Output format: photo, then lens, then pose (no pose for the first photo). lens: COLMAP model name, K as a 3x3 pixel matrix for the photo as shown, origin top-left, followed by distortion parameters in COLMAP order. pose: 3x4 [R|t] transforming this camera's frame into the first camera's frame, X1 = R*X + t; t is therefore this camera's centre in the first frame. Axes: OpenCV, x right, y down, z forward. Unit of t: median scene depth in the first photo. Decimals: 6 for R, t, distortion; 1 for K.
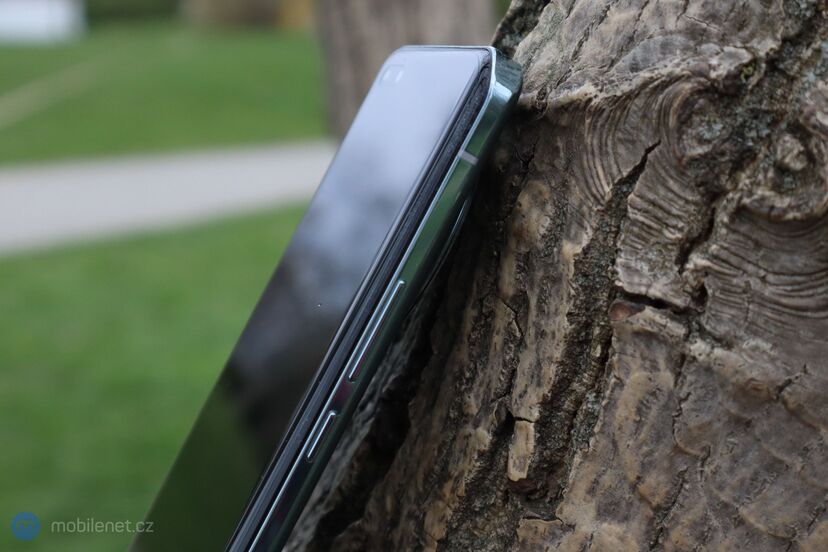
lens RADIAL K [[1709.7, 0, 415.2], [0, 1709.7, 272.3], [0, 0, 1]] dist [-0.047093, 0.000000]
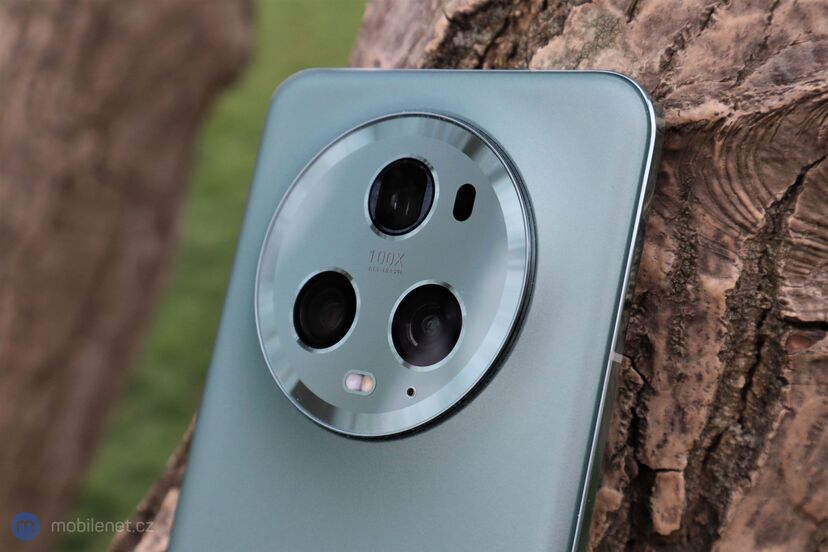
lens RADIAL K [[1396.1, 0, 412.6], [0, 1396.1, 283.7], [0, 0, 1]] dist [0.045796, 0.000000]
pose [[0.794870, -0.246486, 0.554460, -0.451688], [0.148451, 0.965003, 0.216175, -0.199642], [-0.588340, -0.089521, 0.803643, 0.497037]]
